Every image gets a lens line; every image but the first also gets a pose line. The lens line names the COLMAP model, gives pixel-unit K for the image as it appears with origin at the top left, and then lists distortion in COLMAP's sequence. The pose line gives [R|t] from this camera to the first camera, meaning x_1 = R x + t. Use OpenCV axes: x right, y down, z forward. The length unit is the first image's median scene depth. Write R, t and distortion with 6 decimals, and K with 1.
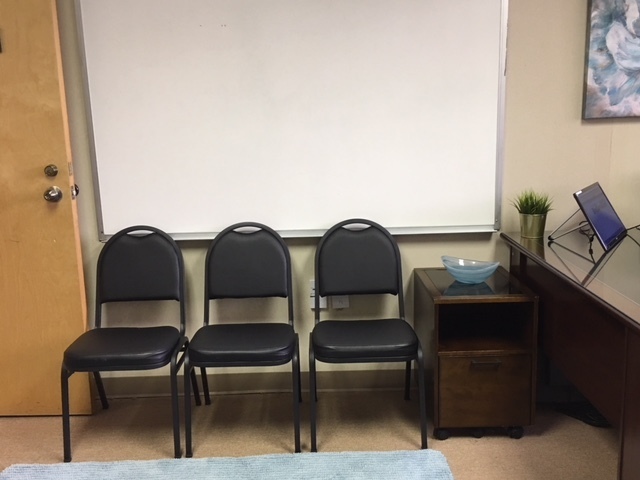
lens RADIAL K [[643.6, 0, 319.4], [0, 643.6, 244.3], [0, 0, 1]] dist [0.009890, 0.000000]
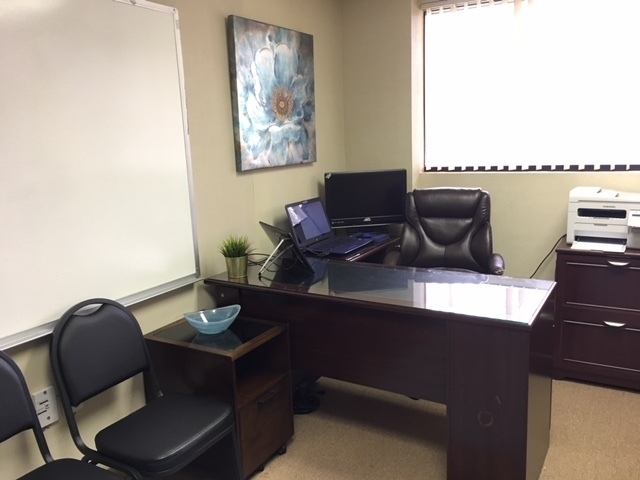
lens RADIAL K [[549.8, 0, 317.8], [0, 549.8, 240.3], [0, 0, 1]] dist [0.079147, -0.112355]
pose [[0.540047, -0.150228, 0.828119, -0.378115], [0.211813, 0.976531, 0.039020, -0.080469], [-0.814546, 0.154334, 0.559192, 0.337819]]
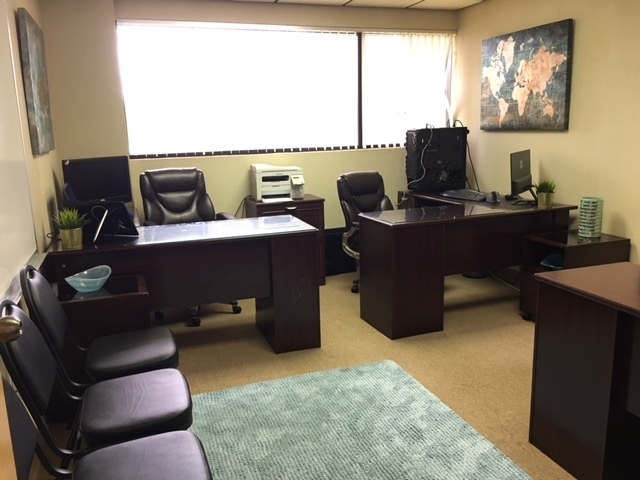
lens RADIAL K [[549.8, 0, 321.9], [0, 549.8, 242.3], [0, 0, 1]] dist [0.079147, -0.112355]
pose [[-0.309279, -0.163935, 0.936735, -0.838766], [0.247016, 0.937370, 0.245603, -0.170462], [-0.918330, 0.307349, -0.249415, 0.839117]]
